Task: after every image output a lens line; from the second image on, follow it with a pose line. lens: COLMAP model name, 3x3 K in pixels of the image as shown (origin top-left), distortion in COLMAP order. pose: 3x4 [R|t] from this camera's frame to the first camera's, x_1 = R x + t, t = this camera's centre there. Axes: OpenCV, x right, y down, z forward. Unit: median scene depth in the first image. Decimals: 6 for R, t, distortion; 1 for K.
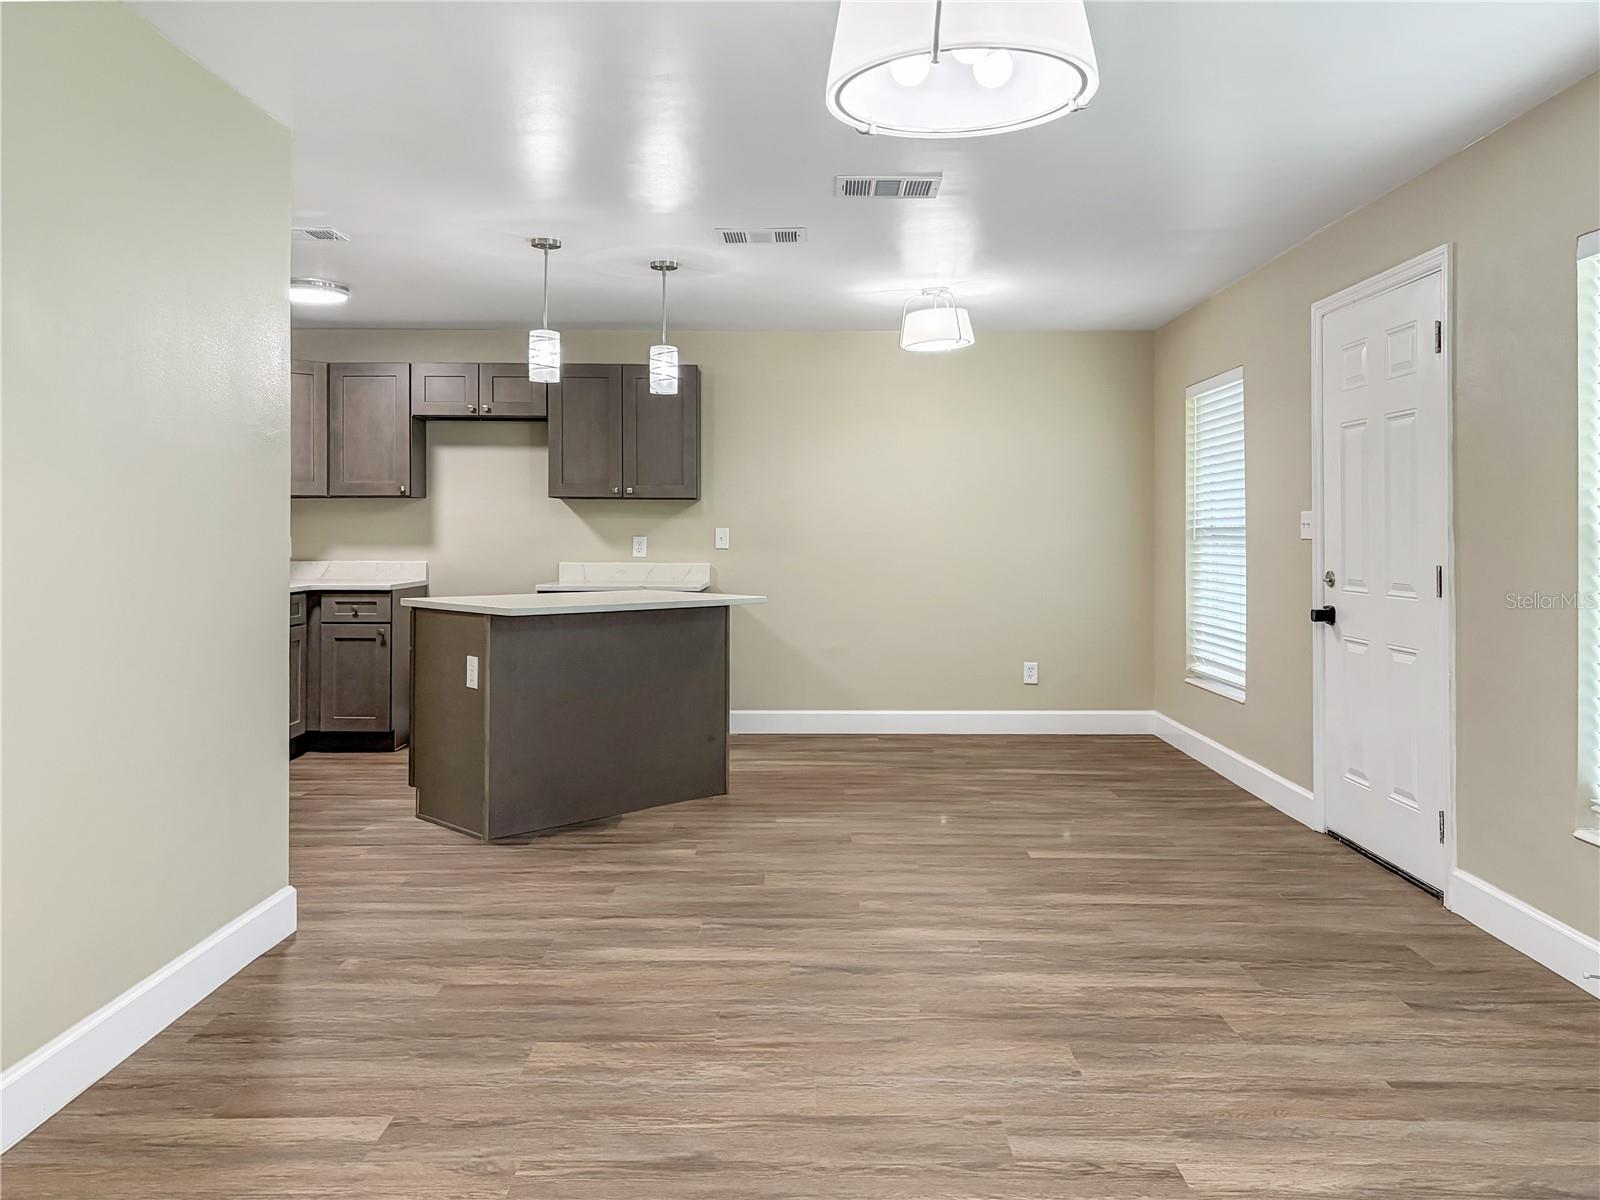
lens RADIAL K [[1233.1, 0, 810.1], [0, 1233.1, 578.4], [0, 0, 1]] dist [0.042975, -0.000129]
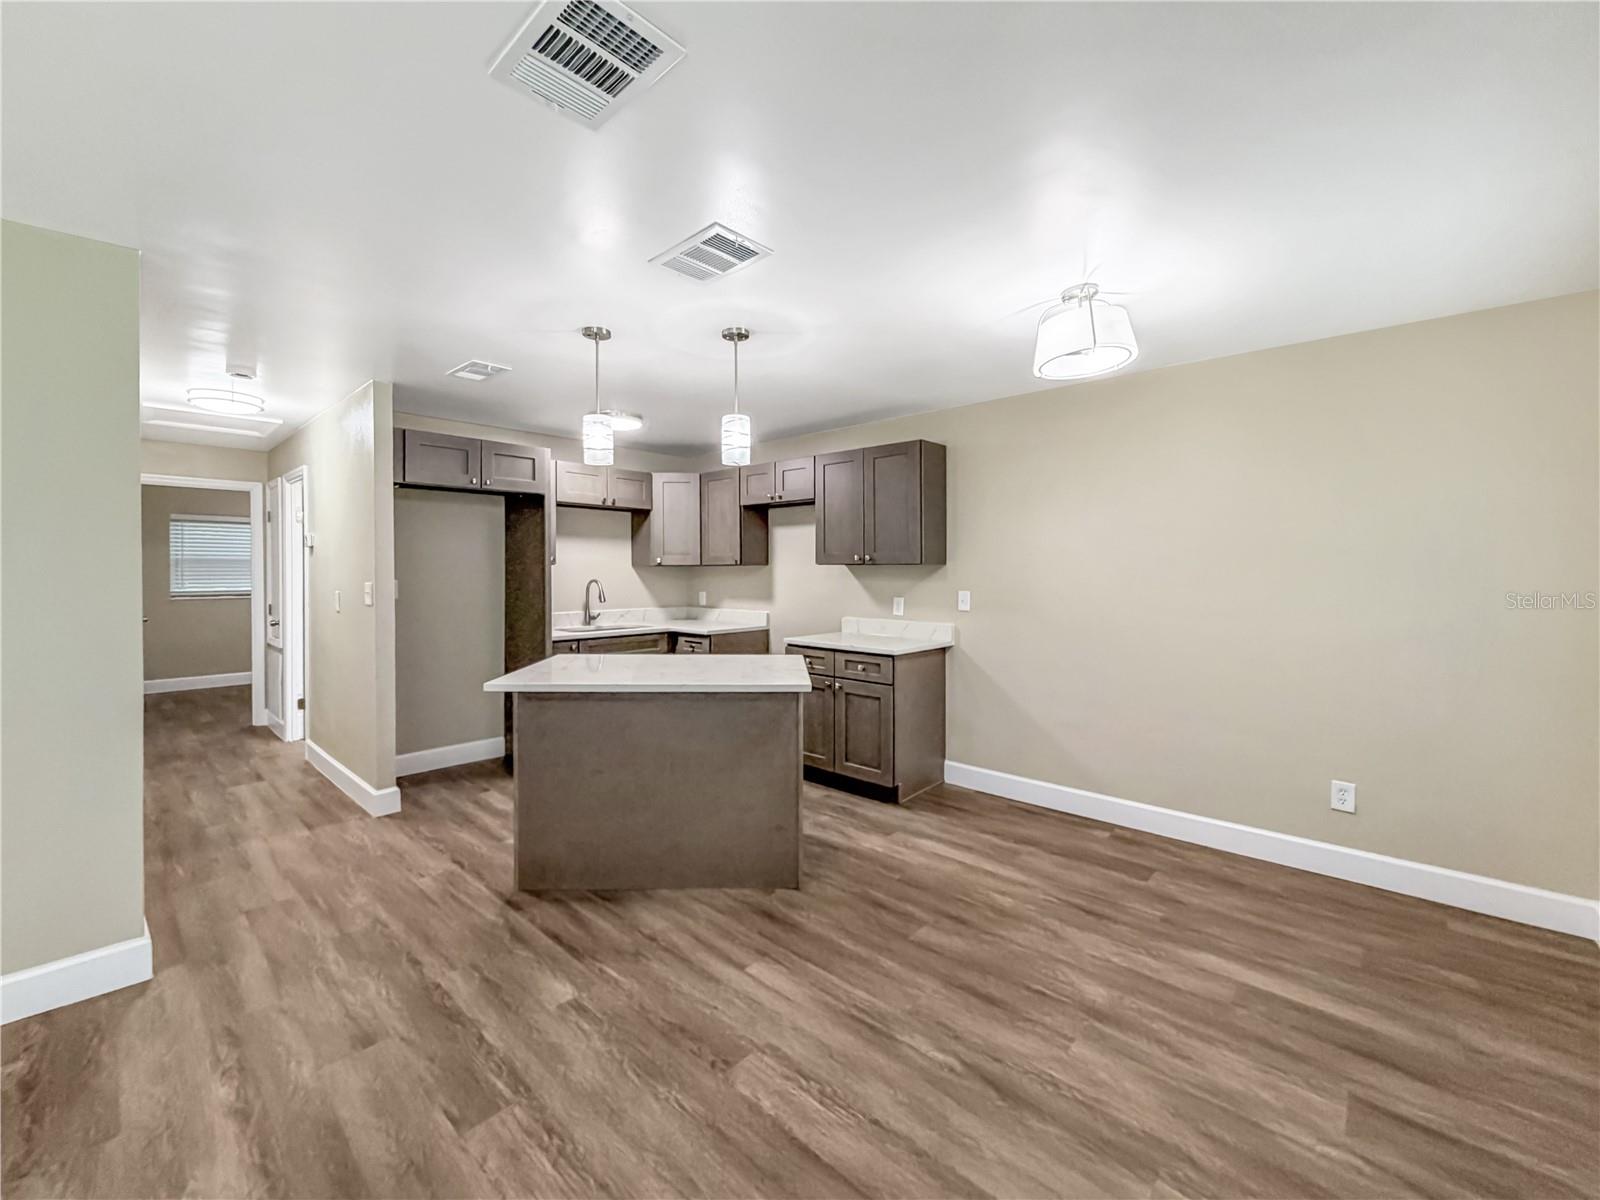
lens RADIAL K [[651.7, 0, 798.1], [0, 651.7, 575.9], [0, 0, 1]] dist [-0.001666, 0.000023]
pose [[0.735165, 0.003283, -0.677880, 0.239755], [-0.025186, 0.999430, -0.022475, -0.044772], [0.677420, 0.033596, 0.734829, 0.581593]]
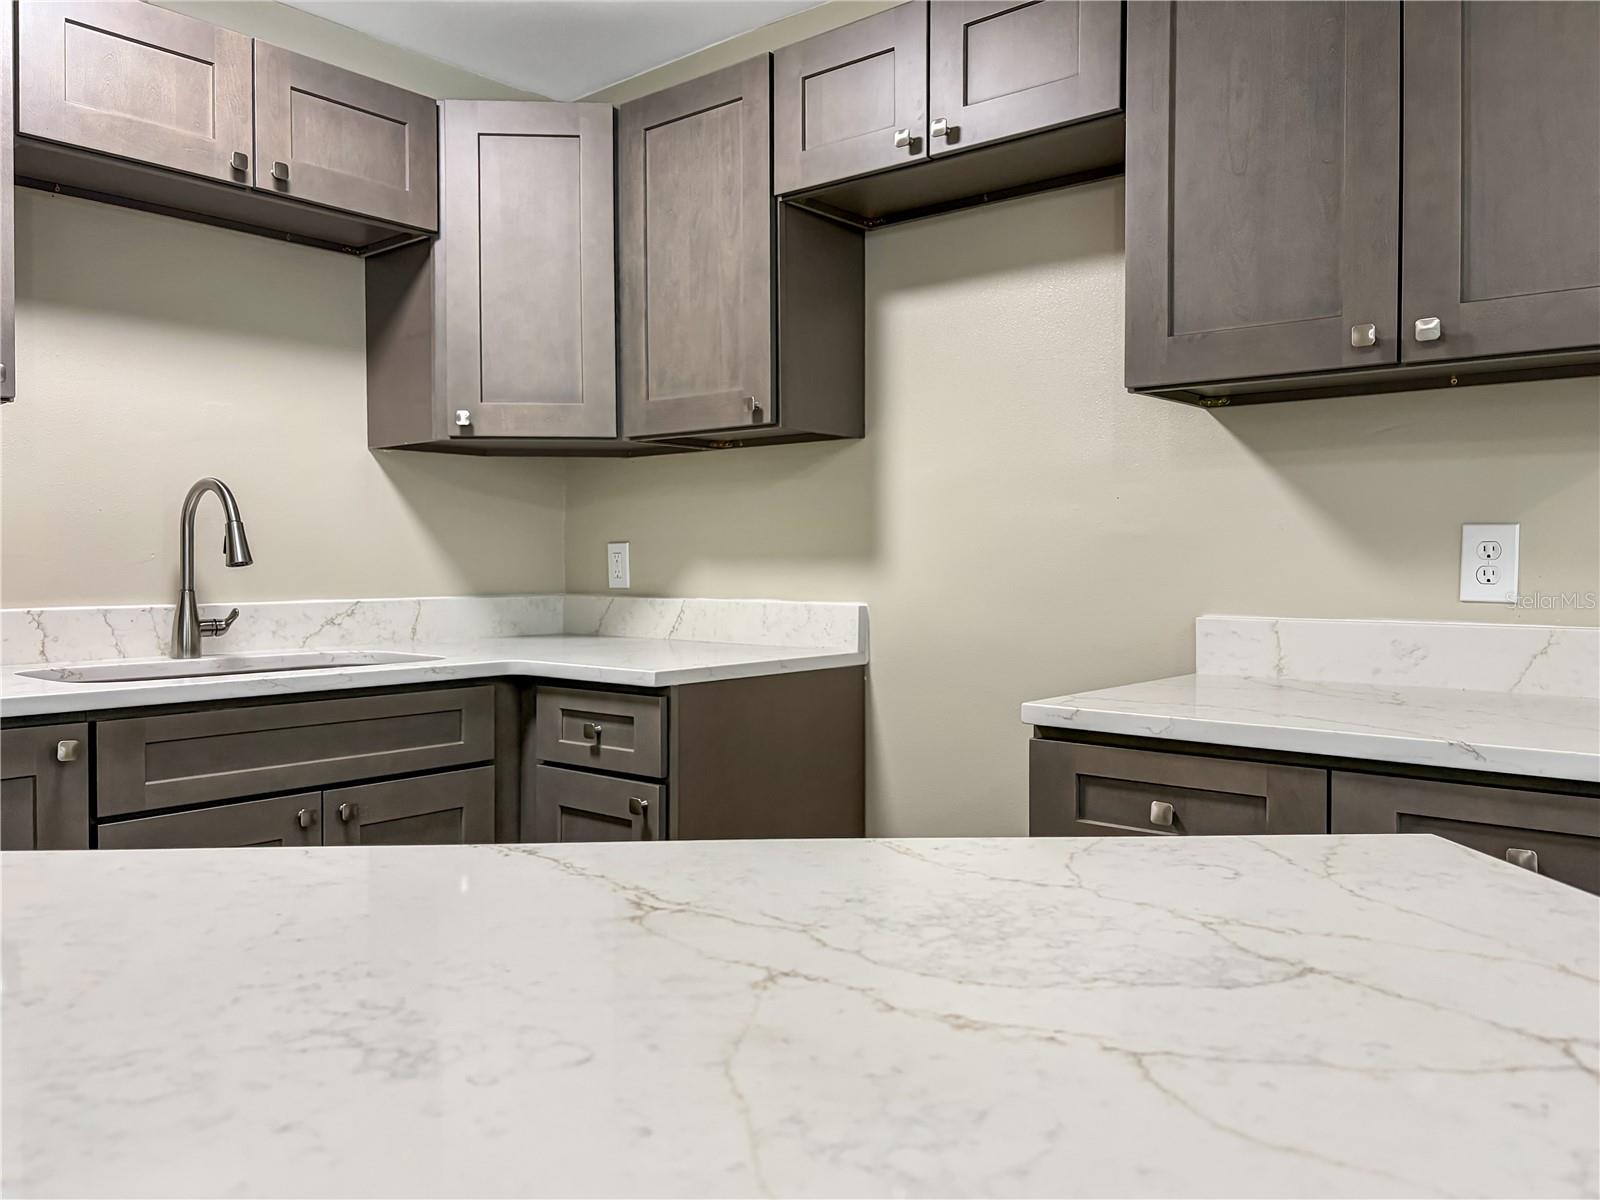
lens RADIAL K [[1233.1, 0, 810.1], [0, 1233.1, 578.4], [0, 0, 1]] dist [0.042975, -0.000129]
pose [[0.766964, 0.005421, -0.641667, -0.091289], [-0.021556, 0.999618, -0.017320, -0.017122], [0.641328, 0.027116, 0.766788, 0.823792]]
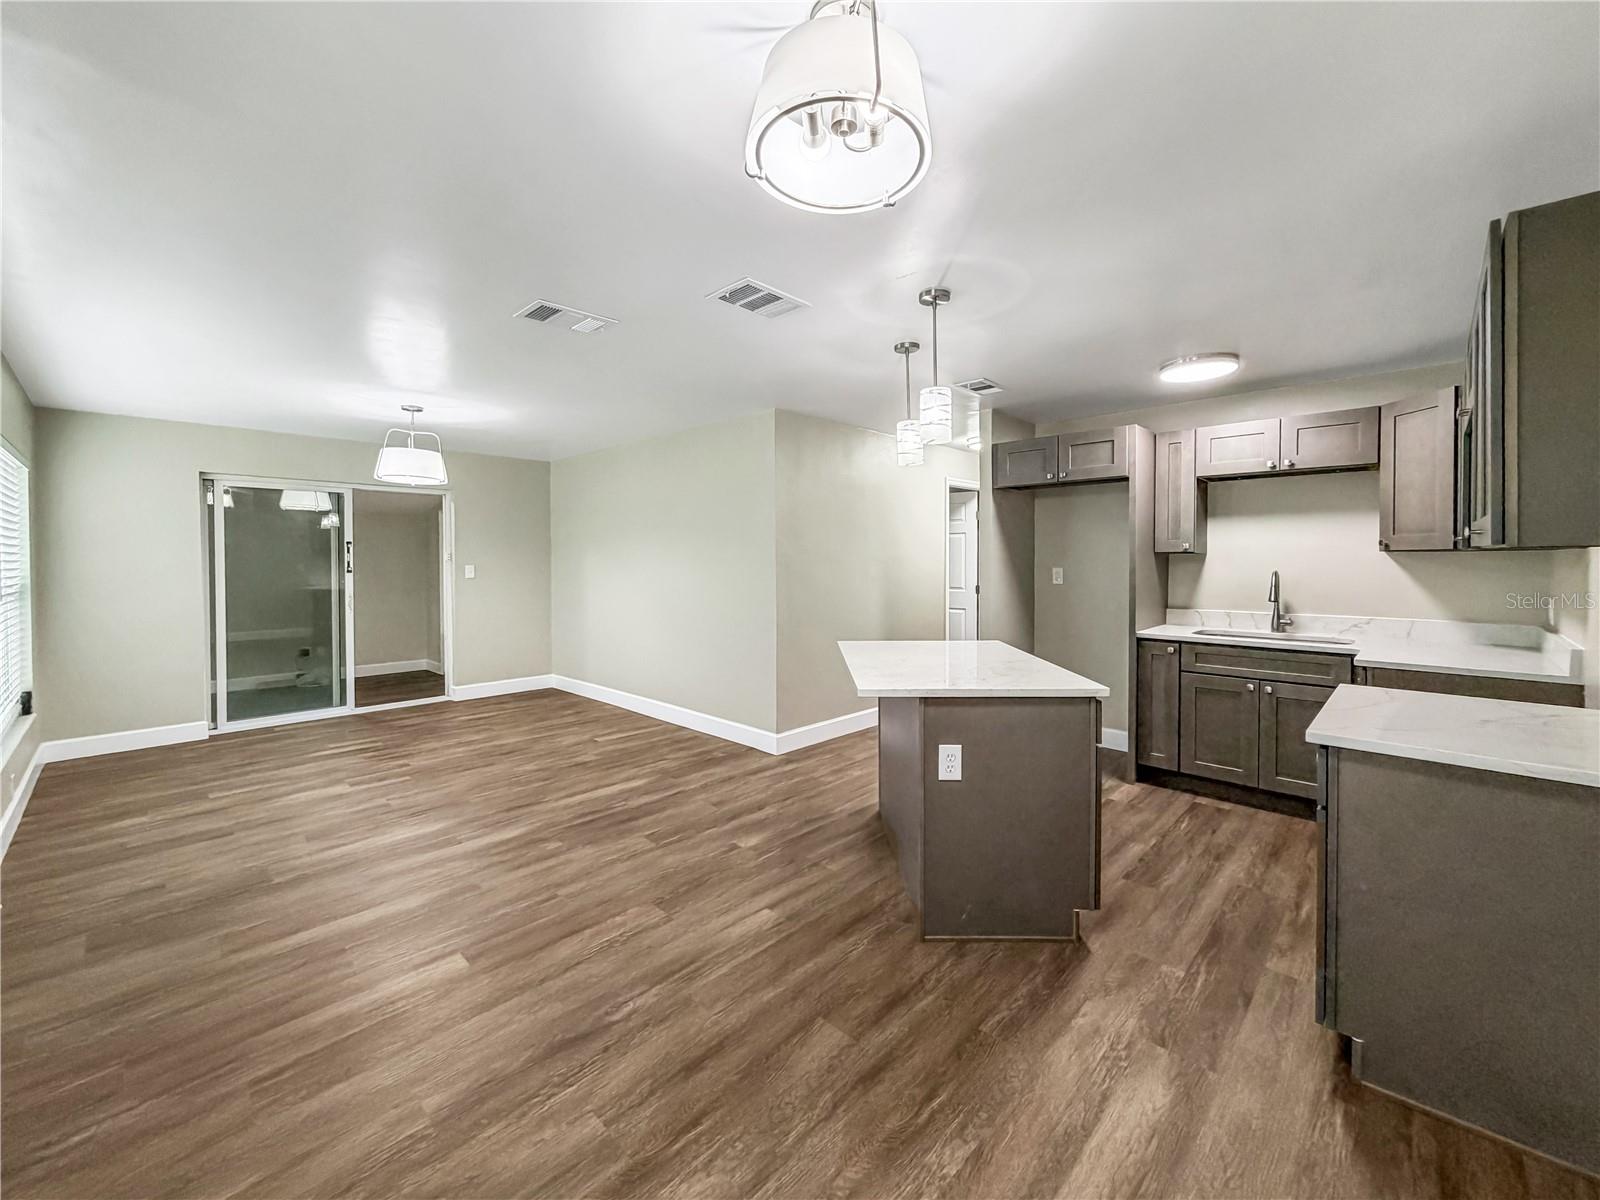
lens RADIAL K [[651.7, 0, 798.1], [0, 651.7, 575.9], [0, 0, 1]] dist [-0.001666, 0.000023]
pose [[-0.701684, 0.020394, -0.712196, 0.253987], [-0.024065, 0.998342, 0.052298, -0.069717], [0.712081, 0.053836, -0.700030, 1.122296]]
